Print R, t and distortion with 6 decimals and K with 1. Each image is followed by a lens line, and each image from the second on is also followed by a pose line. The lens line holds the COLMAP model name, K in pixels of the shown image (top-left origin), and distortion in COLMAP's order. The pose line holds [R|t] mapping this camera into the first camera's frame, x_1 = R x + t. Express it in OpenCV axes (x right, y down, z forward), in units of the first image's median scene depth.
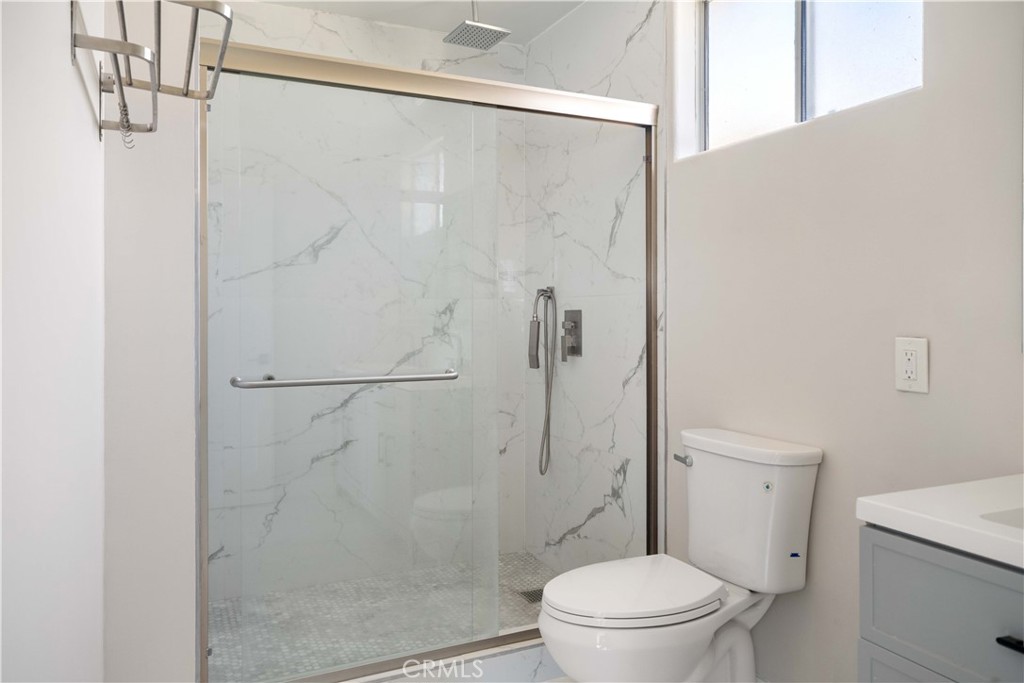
lens RADIAL K [[774.1, 0, 511.1], [0, 774.1, 319.7], [0, 0, 1]] dist [0.000099, 0.001069]
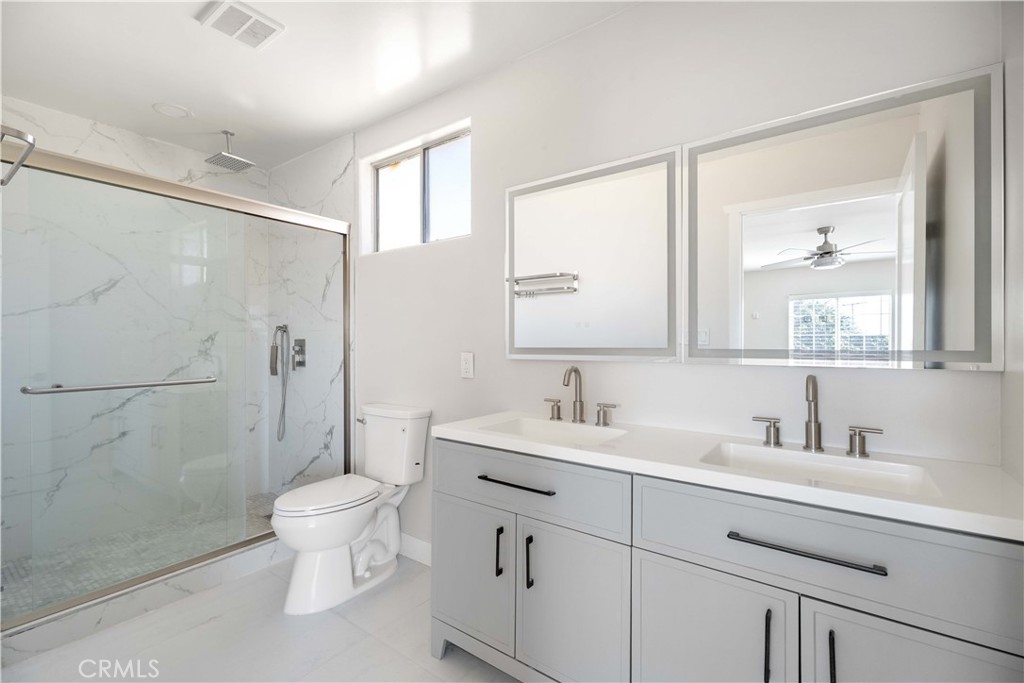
lens RADIAL K [[469.0, 0, 509.2], [0, 469.0, 344.5], [0, 0, 1]] dist [0.020697, -0.009560]
pose [[0.886888, -0.002003, 0.461981, 0.013002], [0.002805, 0.999996, -0.001050, 0.001379], [-0.461977, 0.002227, 0.886889, -0.103652]]
